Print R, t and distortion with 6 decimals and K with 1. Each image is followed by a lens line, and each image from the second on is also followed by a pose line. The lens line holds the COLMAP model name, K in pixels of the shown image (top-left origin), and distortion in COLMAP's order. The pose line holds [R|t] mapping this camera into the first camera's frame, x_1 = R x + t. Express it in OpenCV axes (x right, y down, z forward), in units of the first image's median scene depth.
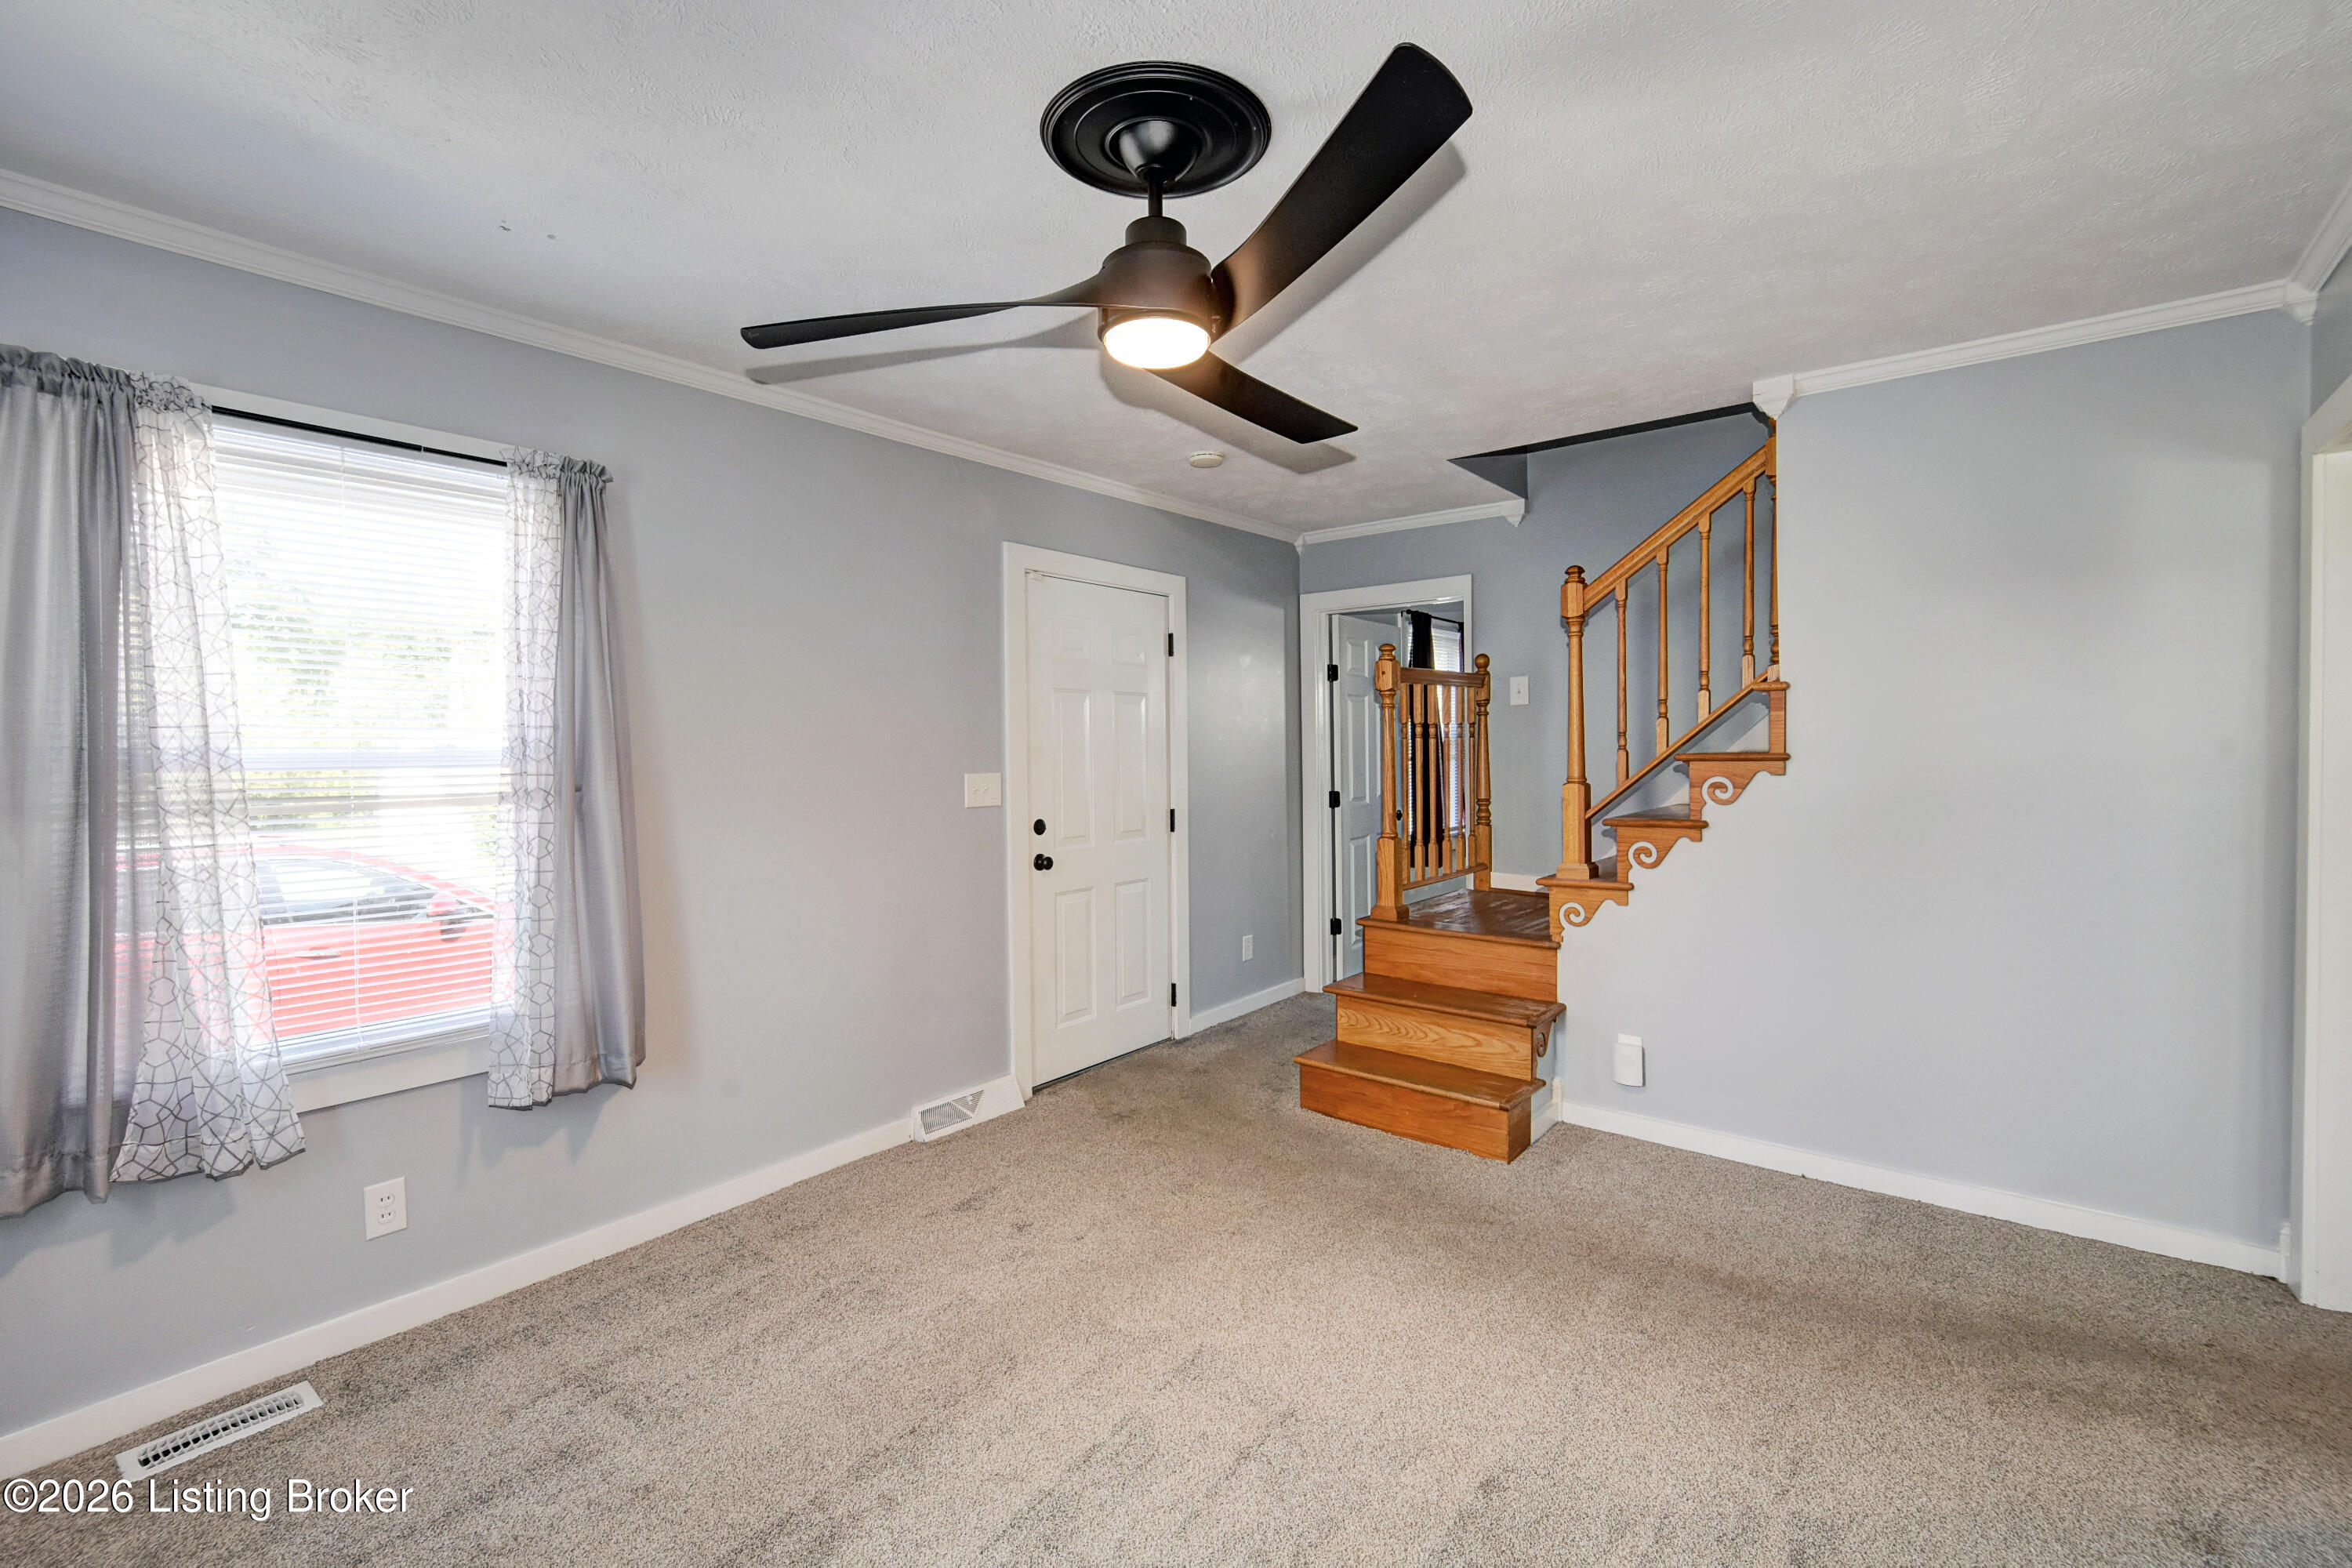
lens RADIAL K [[1014.4, 0, 1174.6], [0, 1014.4, 756.3], [0, 0, 1]] dist [0.000889, -0.007133]
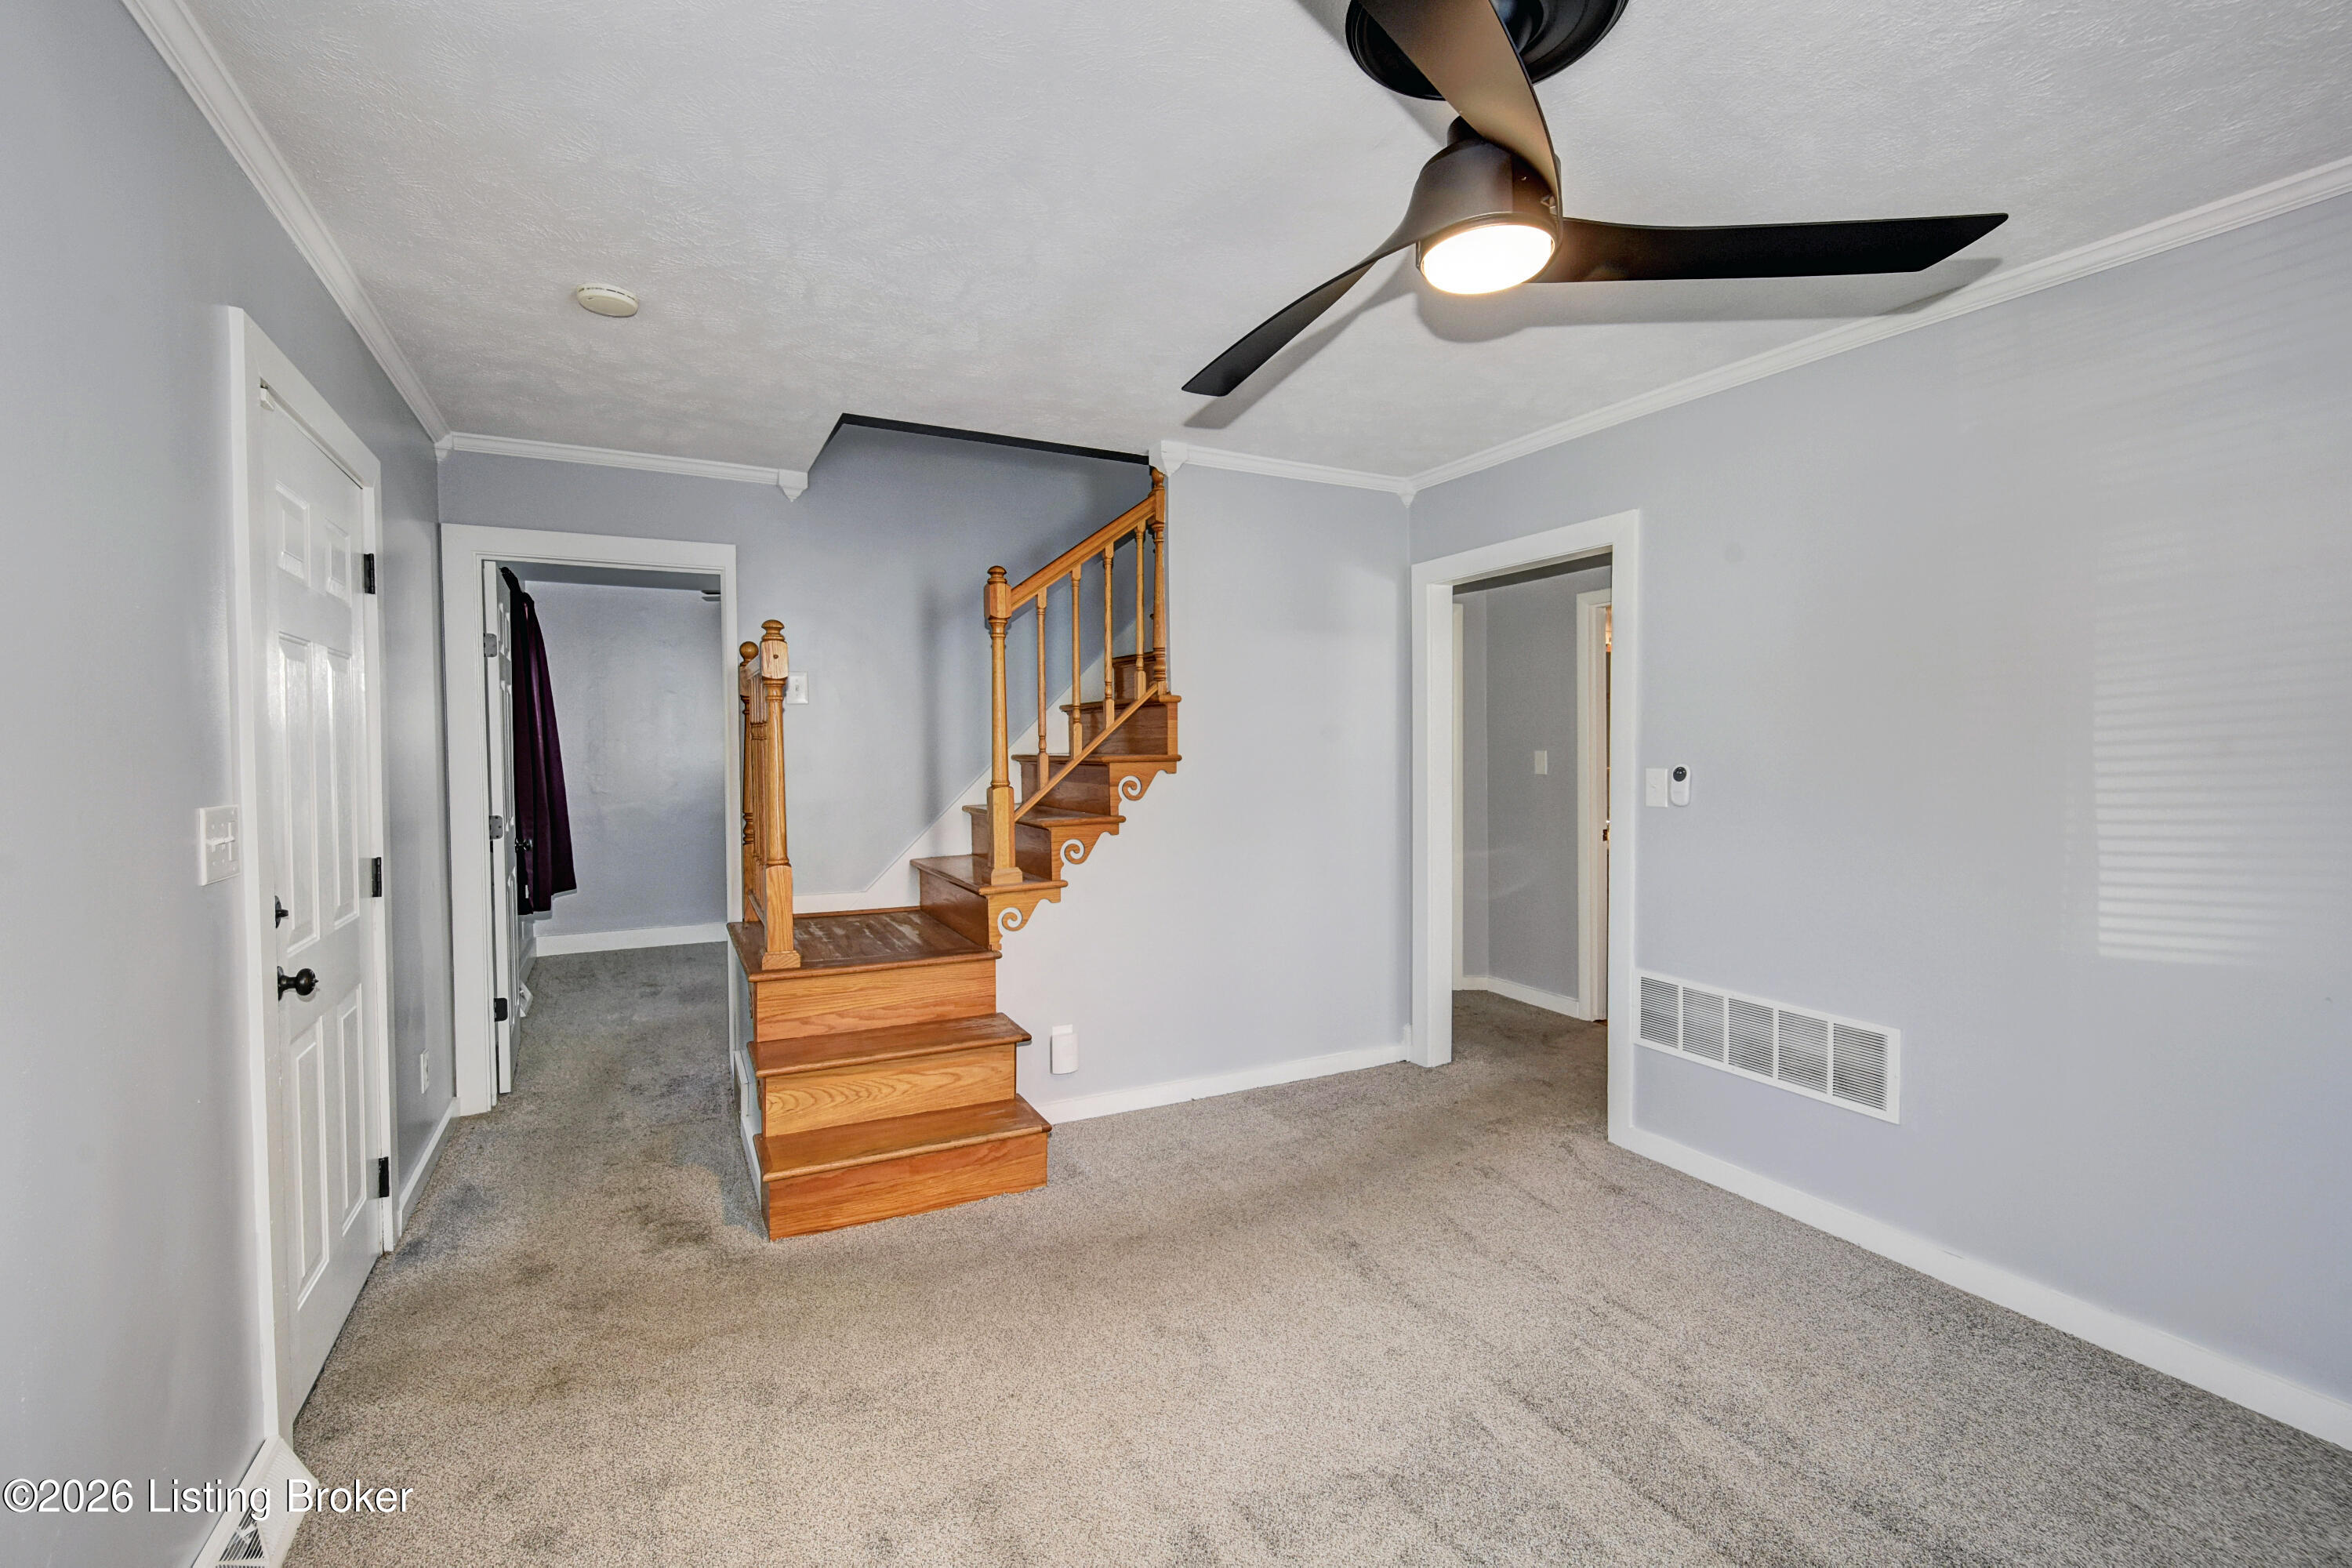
lens RADIAL K [[1014.4, 0, 1174.6], [0, 1014.4, 756.3], [0, 0, 1]] dist [0.000889, -0.007133]
pose [[0.404856, -0.003910, 0.914372, -0.454787], [0.010828, 0.999941, -0.000519, -0.001010], [-0.914316, 0.010111, 0.404874, 0.460098]]
